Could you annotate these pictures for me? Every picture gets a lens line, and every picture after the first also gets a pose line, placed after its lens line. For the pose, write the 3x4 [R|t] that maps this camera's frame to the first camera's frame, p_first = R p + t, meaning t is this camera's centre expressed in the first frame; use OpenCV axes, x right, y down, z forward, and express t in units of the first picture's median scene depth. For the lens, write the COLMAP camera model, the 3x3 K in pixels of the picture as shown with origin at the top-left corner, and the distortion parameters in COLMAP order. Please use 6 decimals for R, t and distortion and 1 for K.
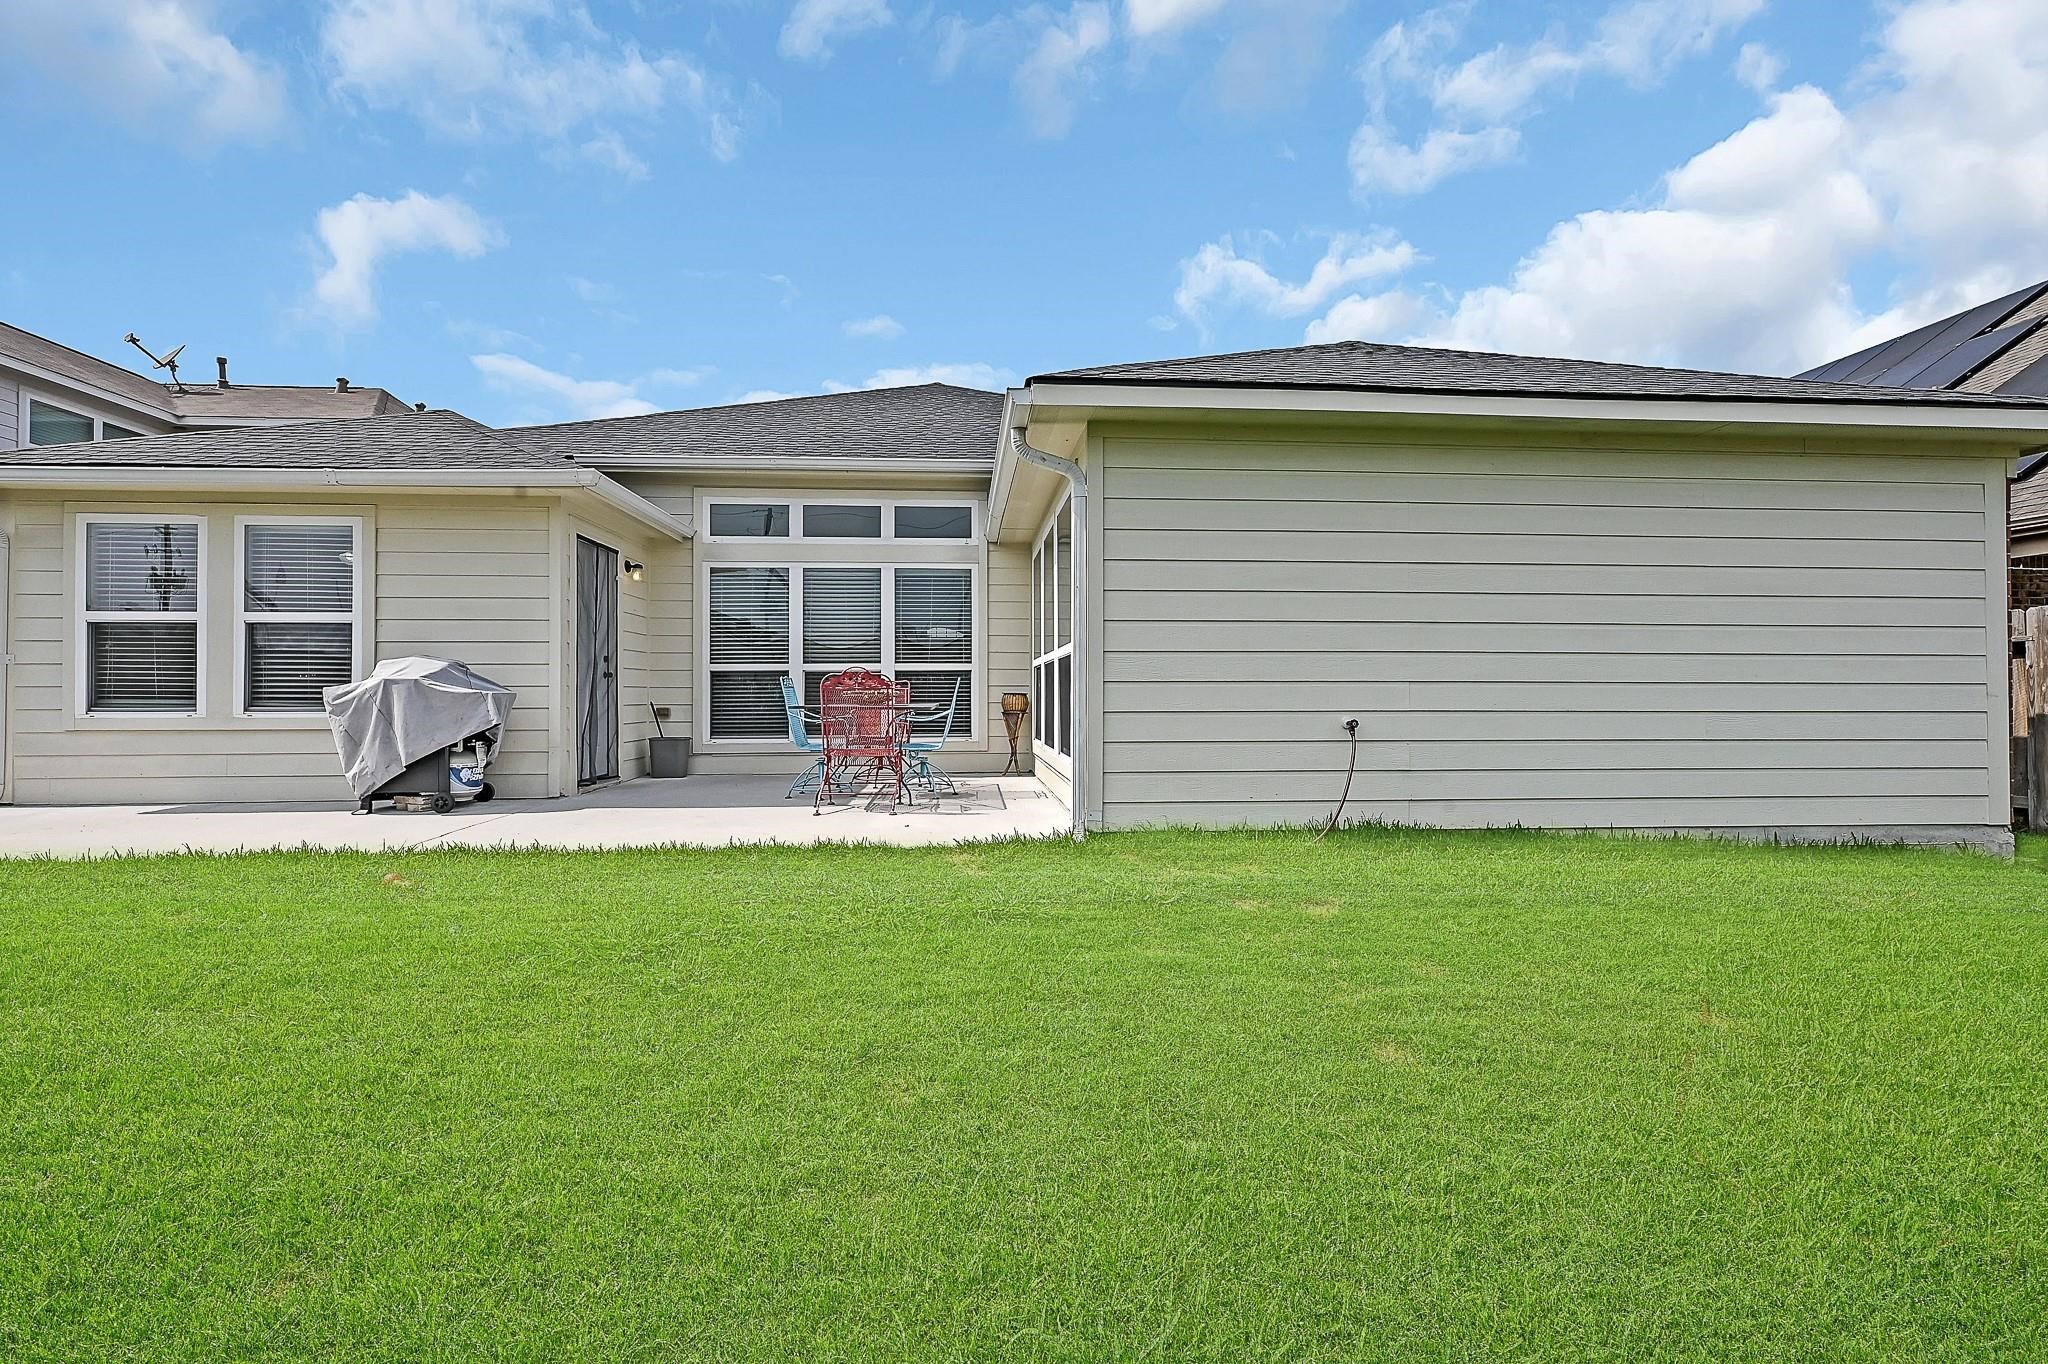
lens RADIAL K [[868.9, 0, 1024.0], [0, 868.9, 682.0], [0, 0, 1]] dist [-0.003527, 0.000141]
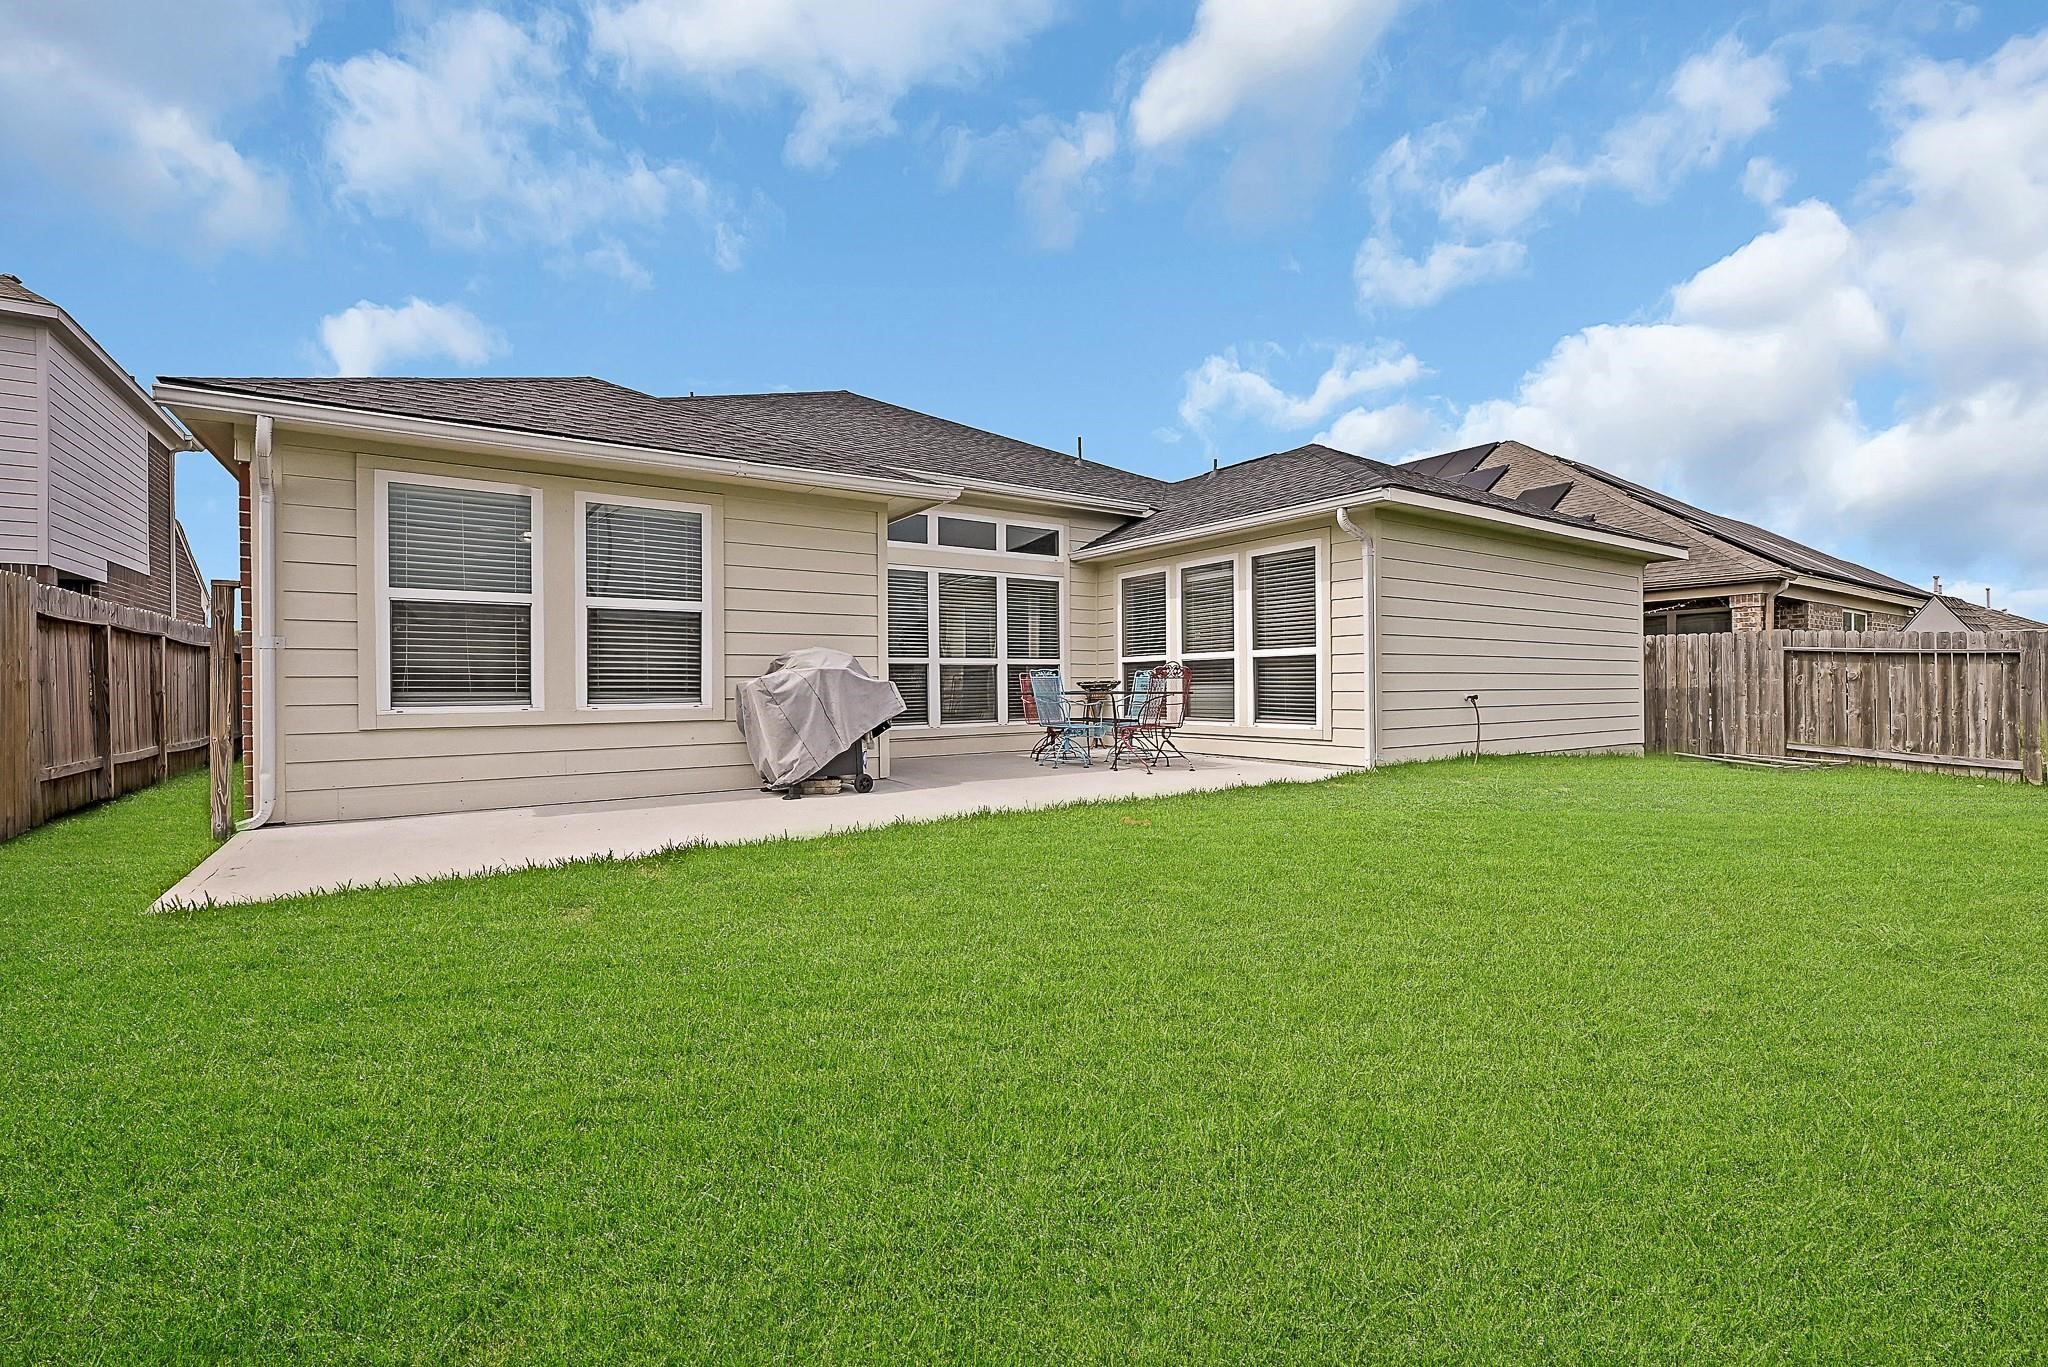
lens RADIAL K [[868.9, 0, 1024.0], [0, 868.9, 683.5], [0, 0, 1]] dist [-0.003527, 0.000141]
pose [[0.863781, -0.003523, 0.503854, -0.966053], [-0.000320, 0.999972, 0.007540, 0.005460], [-0.503867, -0.006675, 0.863756, -0.040328]]
